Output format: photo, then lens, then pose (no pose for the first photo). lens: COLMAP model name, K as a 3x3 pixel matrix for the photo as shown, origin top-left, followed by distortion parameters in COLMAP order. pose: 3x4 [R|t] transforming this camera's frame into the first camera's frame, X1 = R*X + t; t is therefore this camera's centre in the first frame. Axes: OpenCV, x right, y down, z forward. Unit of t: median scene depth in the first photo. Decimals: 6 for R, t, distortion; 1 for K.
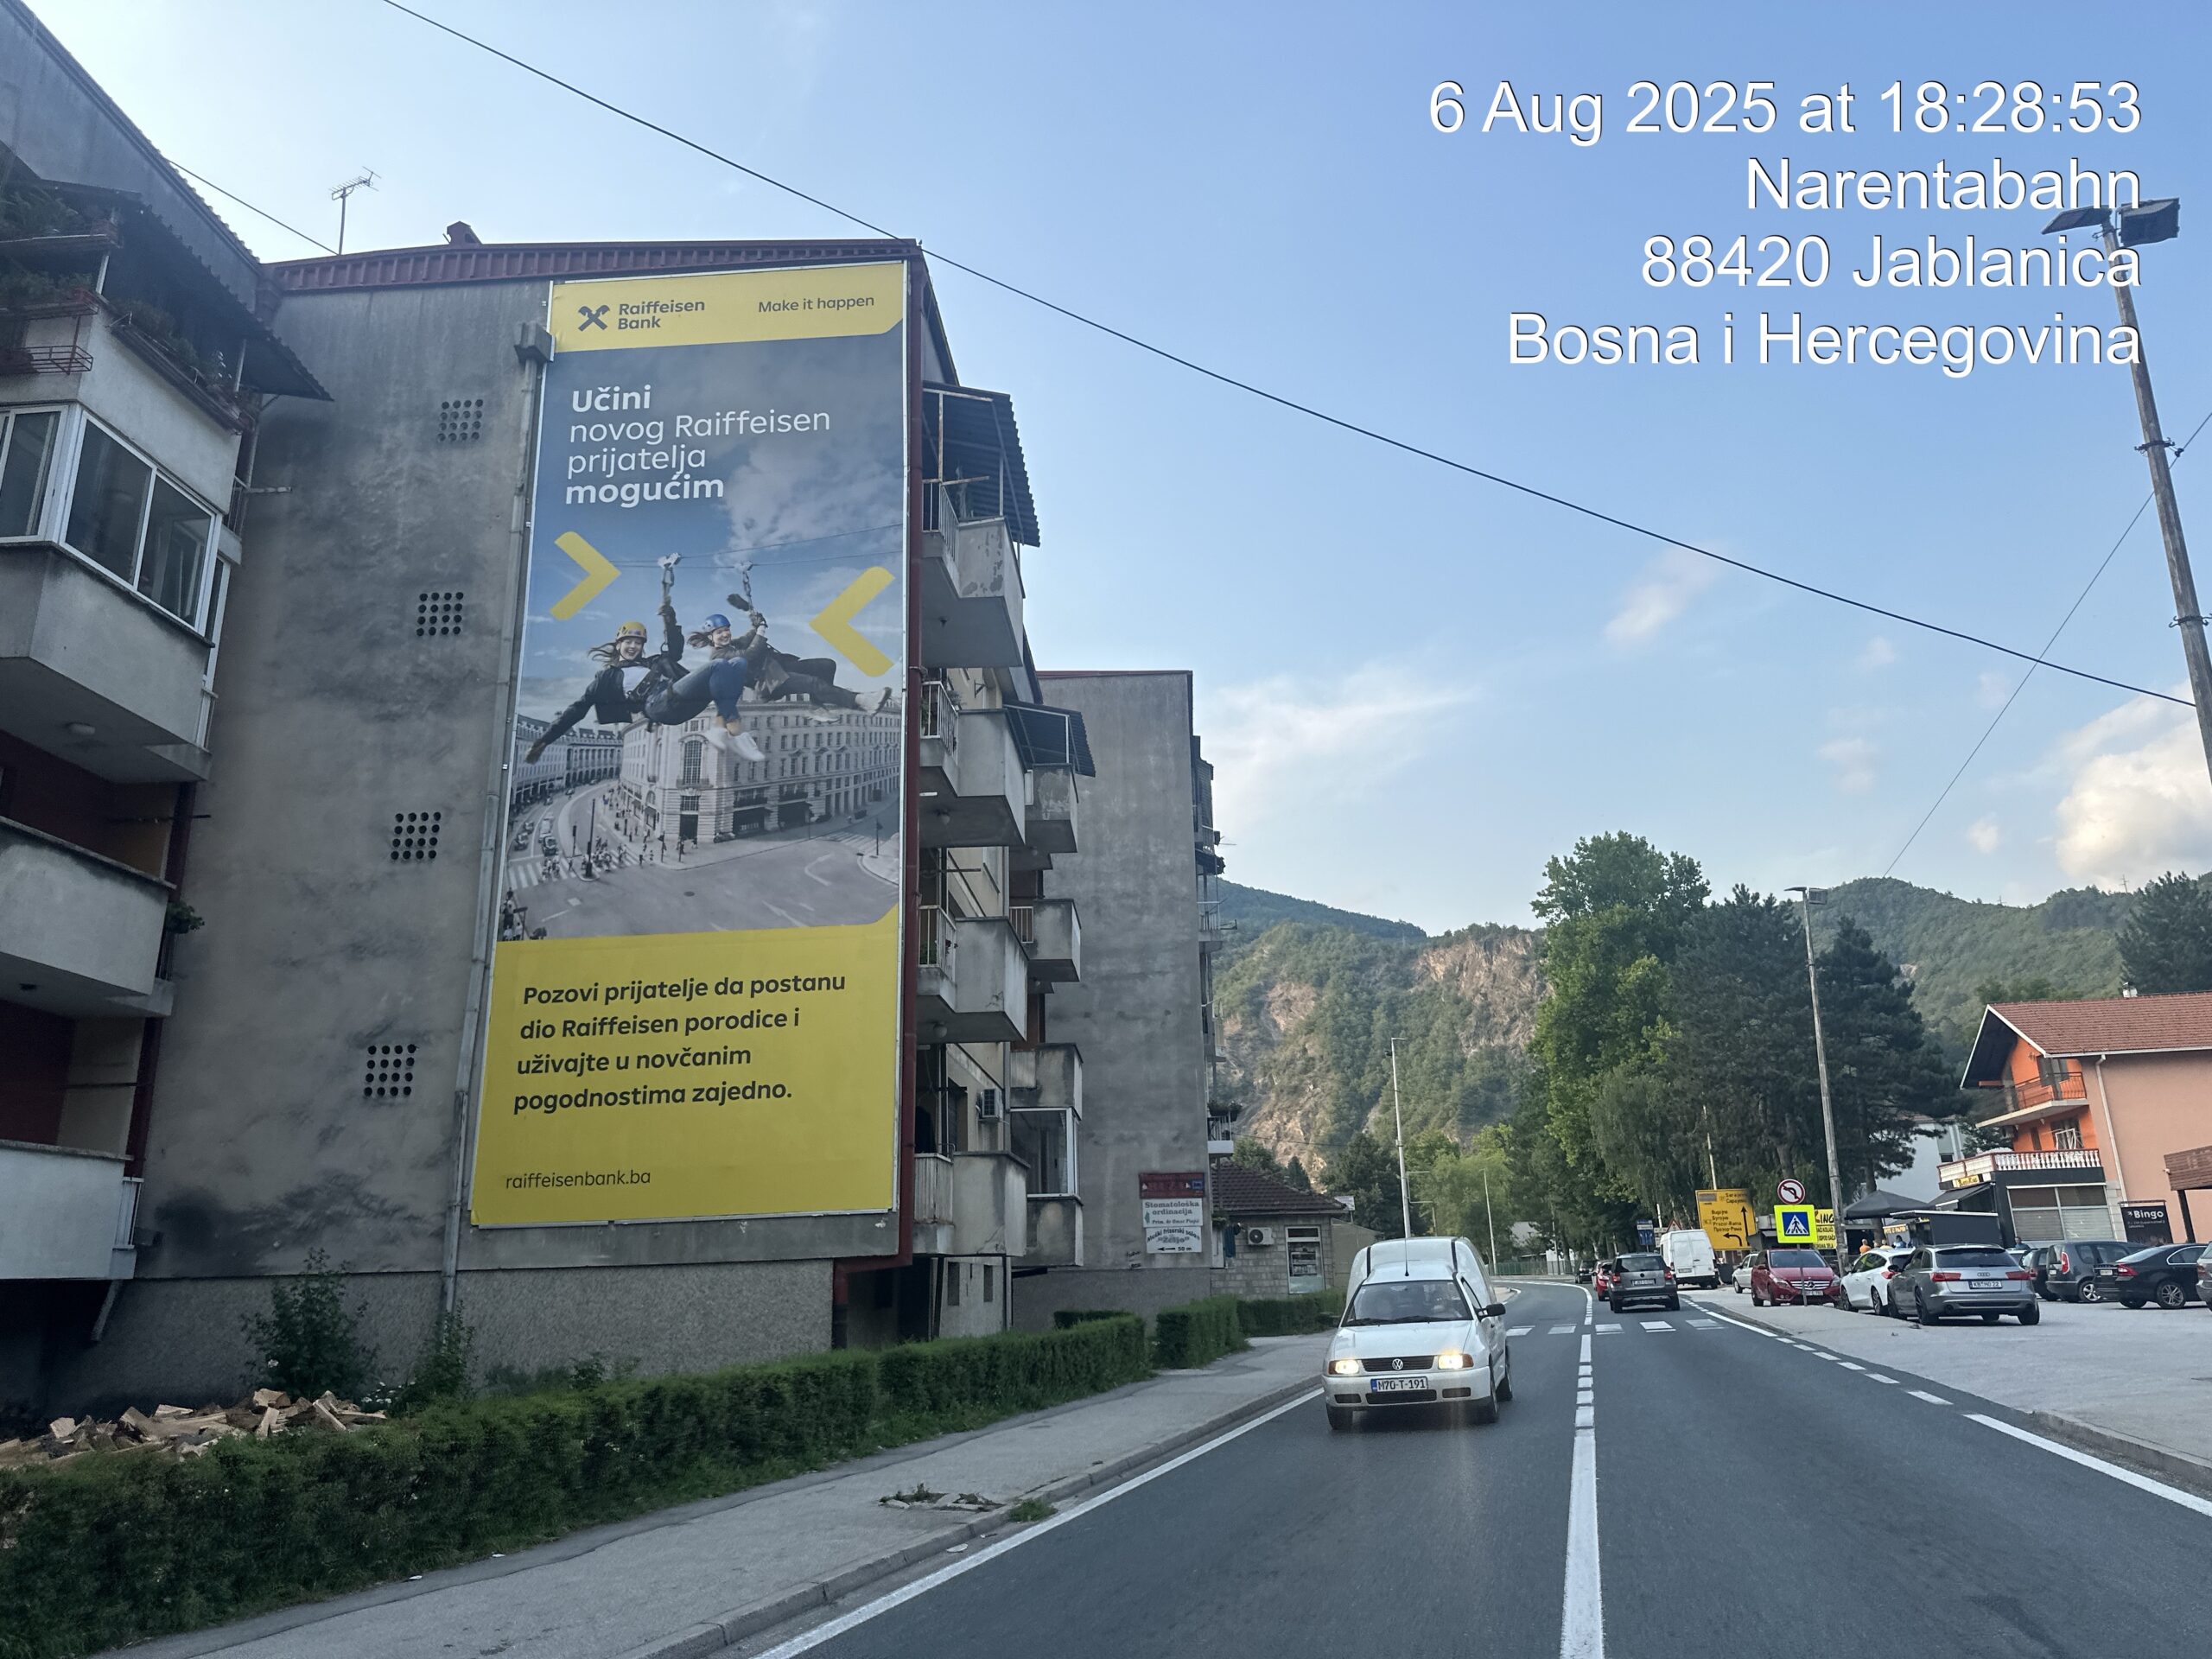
lens RADIAL K [[1308.8, 0, 1107.2], [0, 1308.8, 897.7], [0, 0, 1]] dist [-0.022129, -0.000317]
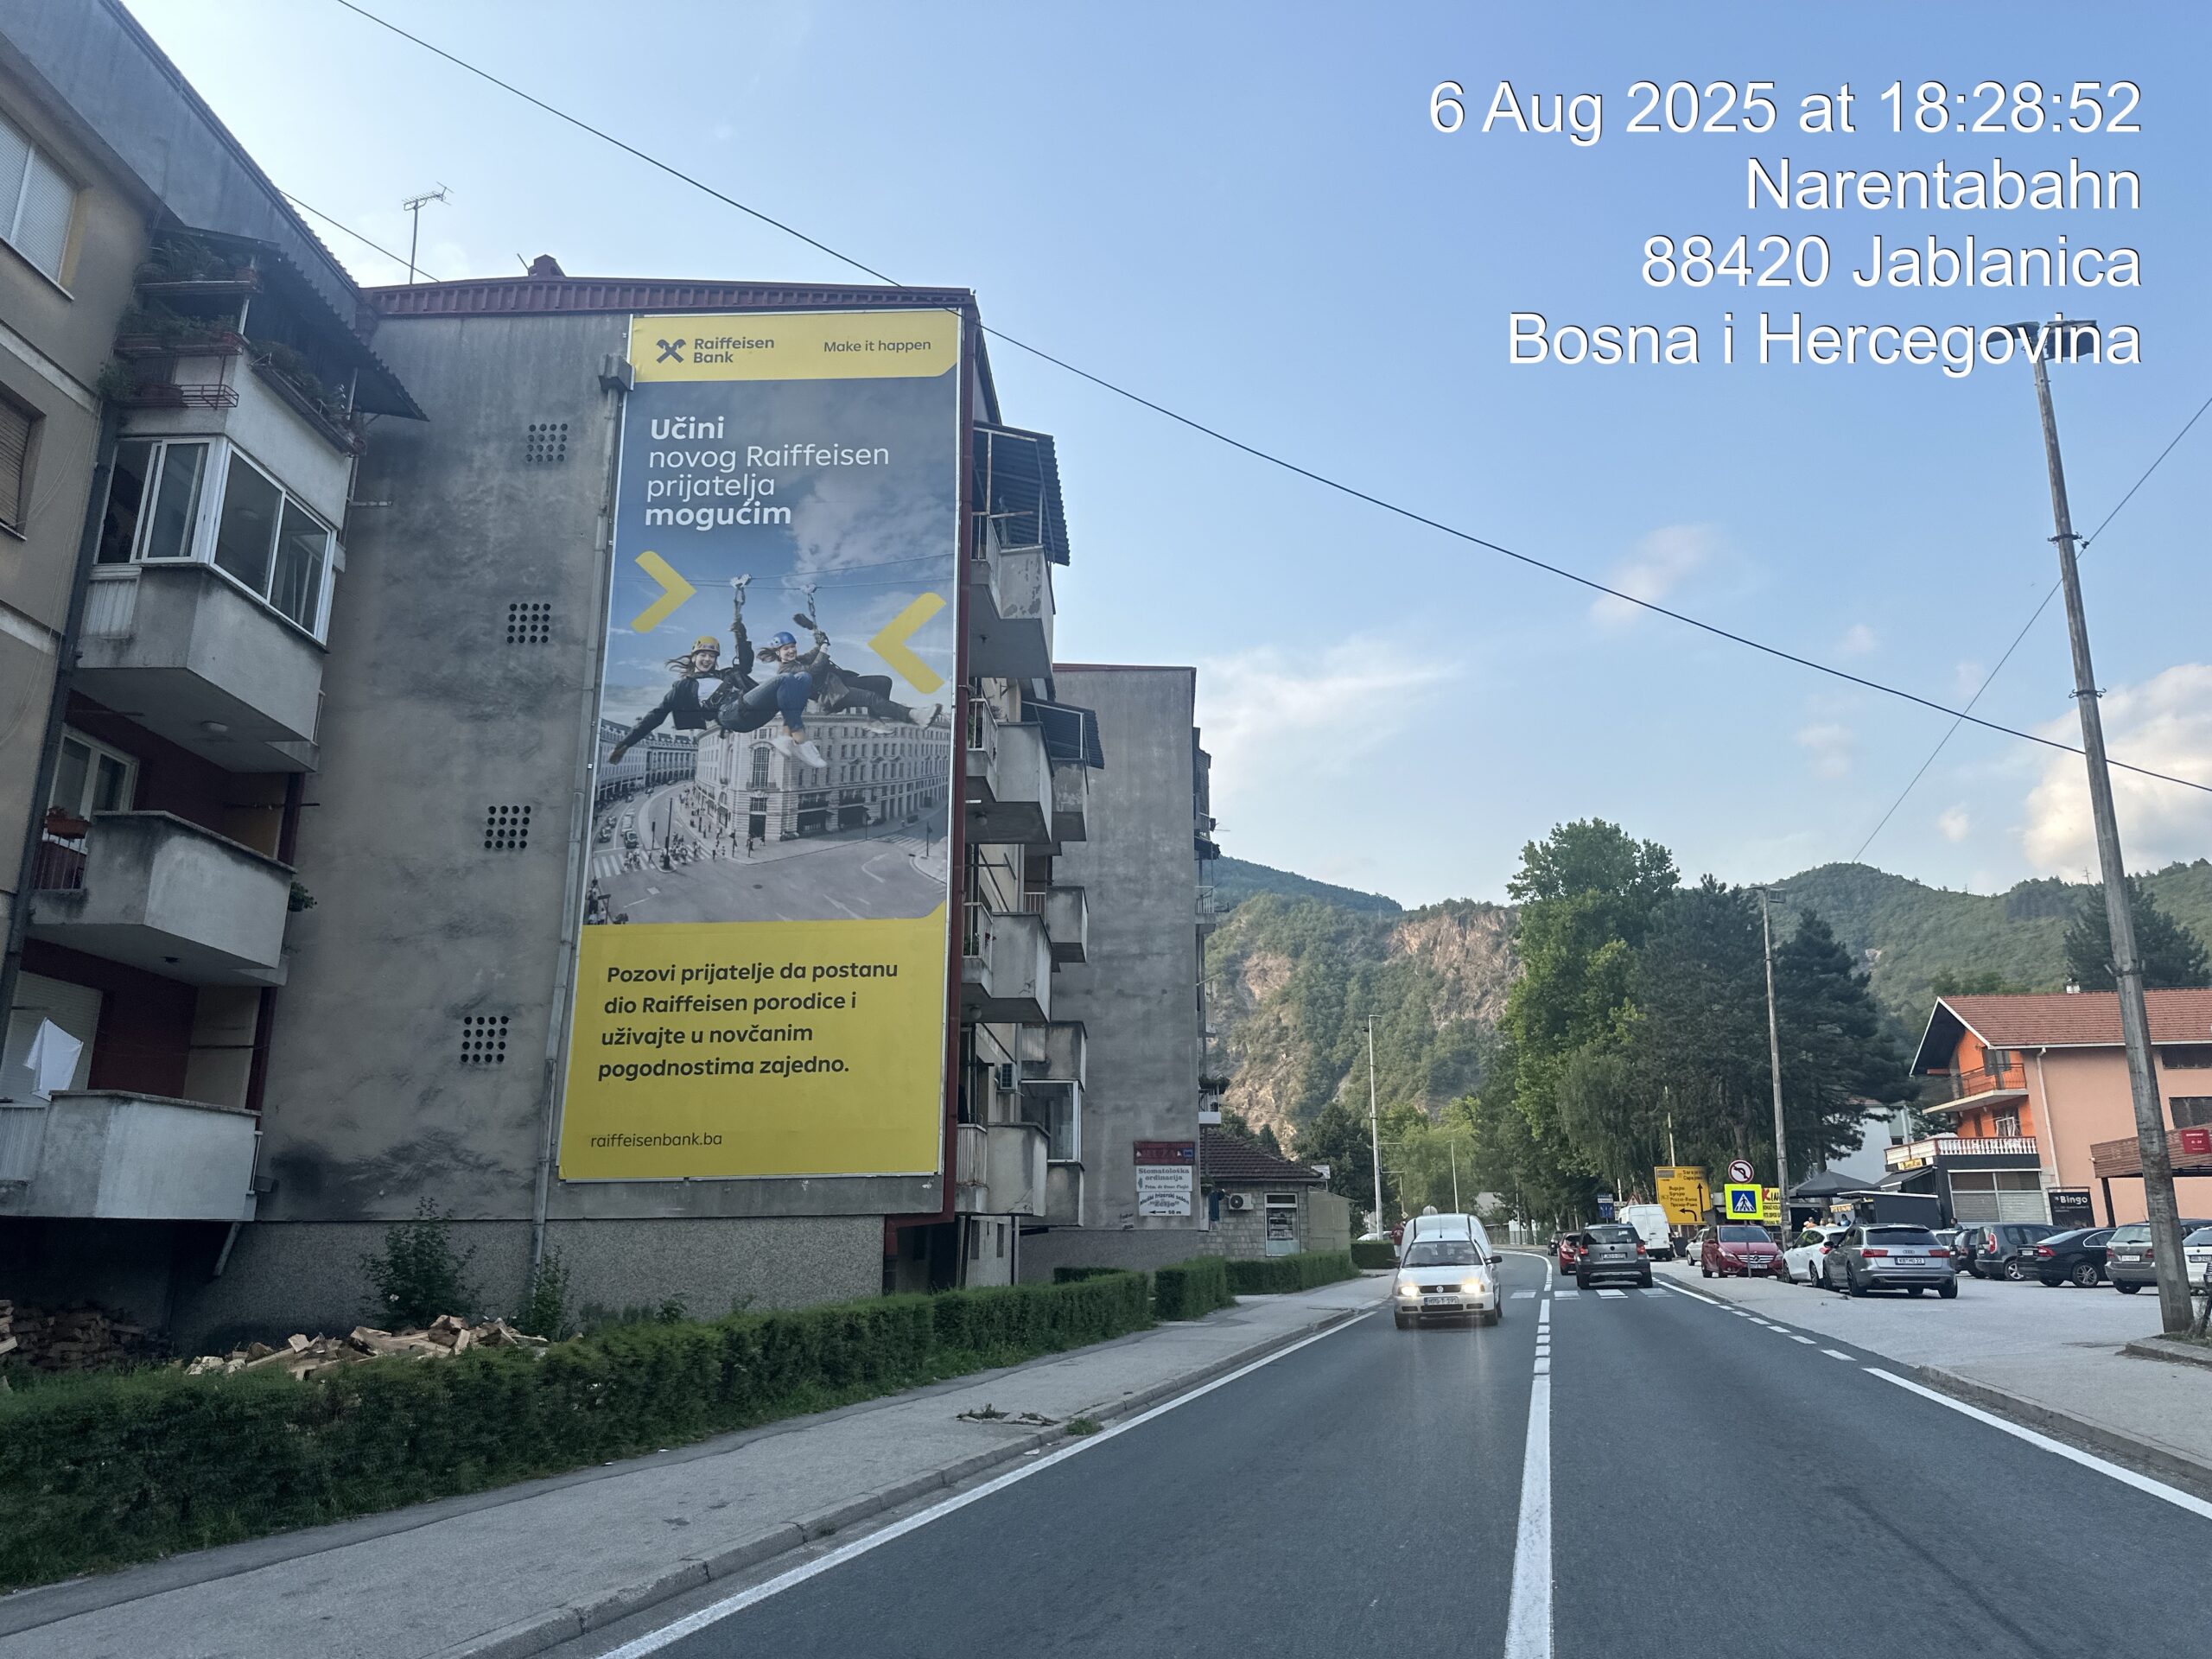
lens RADIAL K [[1308.8, 0, 1107.2], [0, 1308.8, 897.7], [0, 0, 1]] dist [-0.022129, -0.000317]
pose [[0.999505, 0.025529, 0.018363, -0.039687], [-0.026029, 0.999282, 0.027544, -0.029590], [-0.017646, -0.028008, 0.999452, -0.108375]]
